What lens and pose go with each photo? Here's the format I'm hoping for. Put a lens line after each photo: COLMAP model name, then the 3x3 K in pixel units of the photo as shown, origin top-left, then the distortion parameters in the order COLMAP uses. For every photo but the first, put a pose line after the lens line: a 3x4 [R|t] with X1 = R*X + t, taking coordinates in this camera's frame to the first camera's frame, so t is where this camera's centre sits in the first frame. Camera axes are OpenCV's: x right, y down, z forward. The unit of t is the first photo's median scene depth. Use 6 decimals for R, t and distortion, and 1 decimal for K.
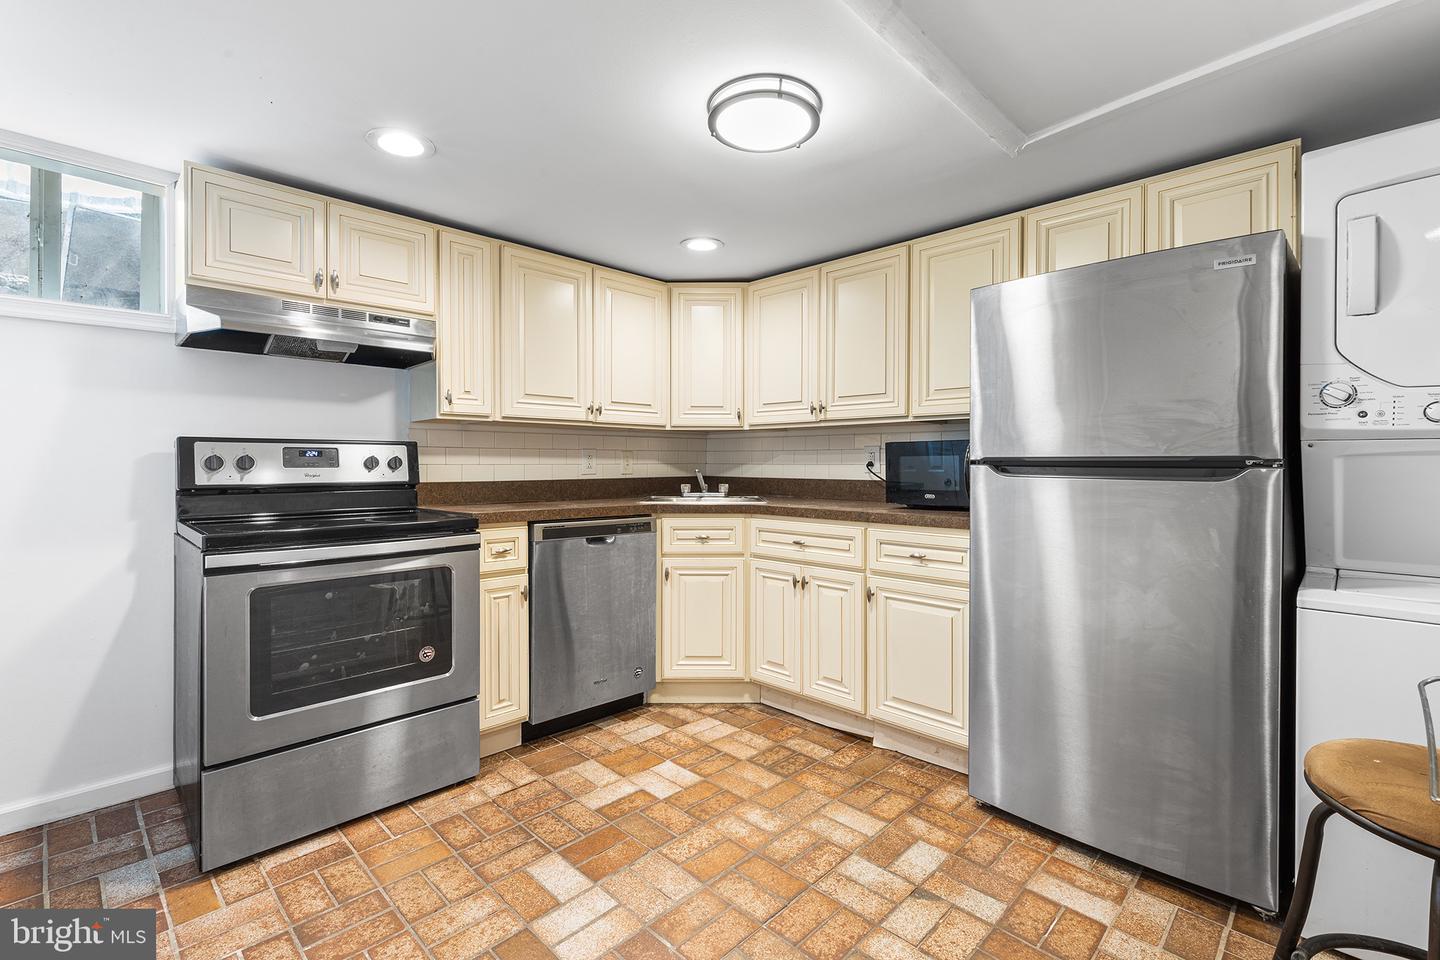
lens RADIAL K [[650.3, 0, 720.7], [0, 650.3, 461.2], [0, 0, 1]] dist [0.003230, 0.000120]
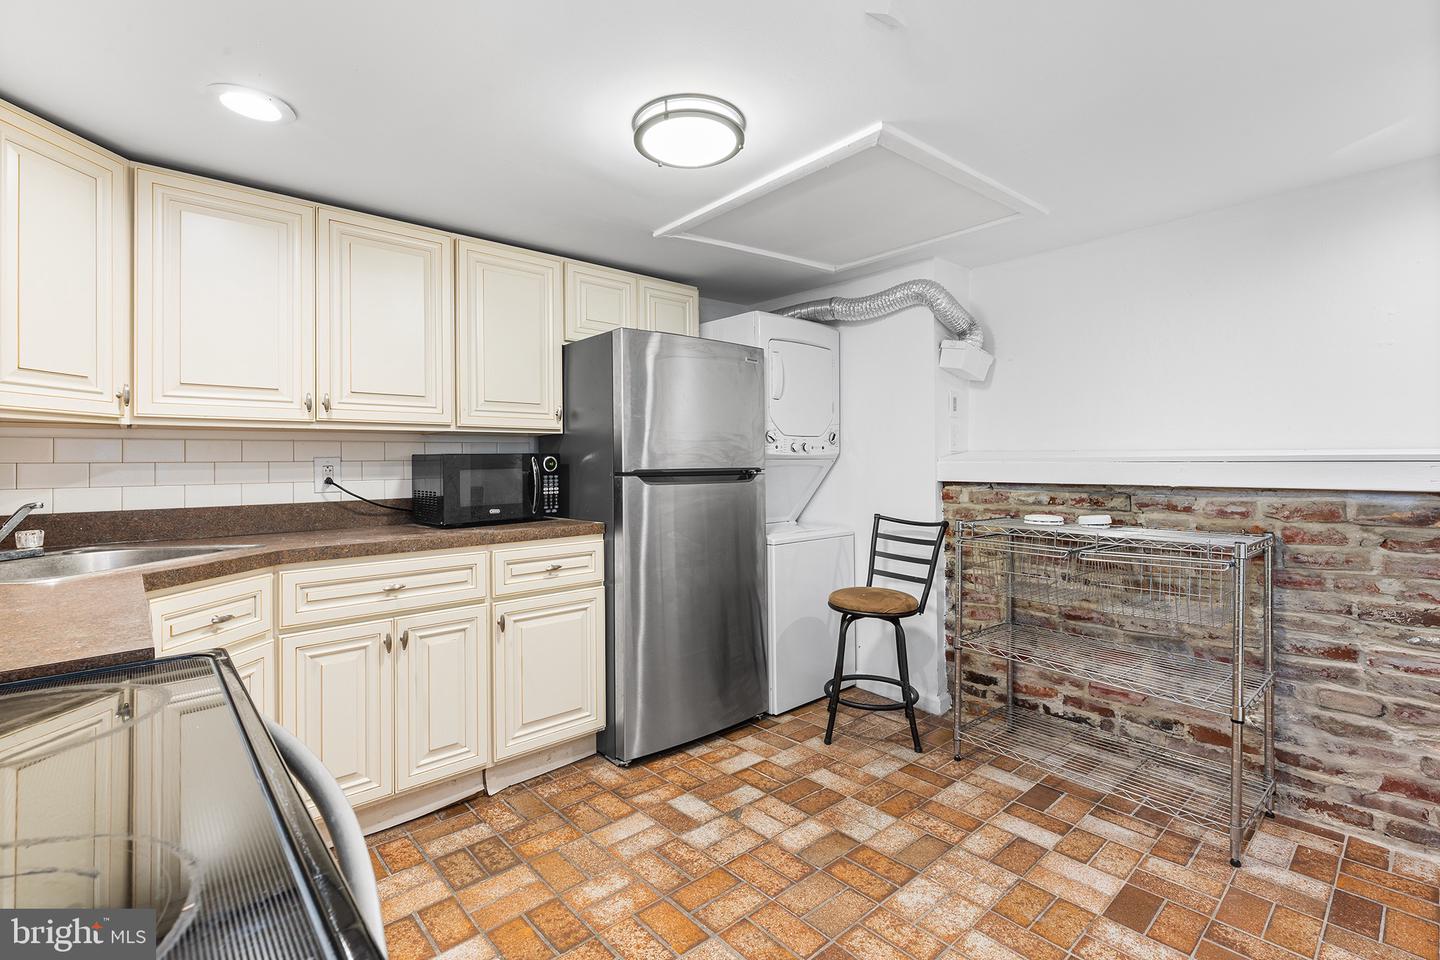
lens RADIAL K [[650.3, 0, 720.7], [0, 650.3, 461.2], [0, 0, 1]] dist [0.003230, 0.000120]
pose [[0.057232, 0.011026, 0.998300, -0.734469], [0.016845, 0.999786, -0.012008, -0.003812], [-0.998219, 0.017503, 0.057034, 0.720798]]
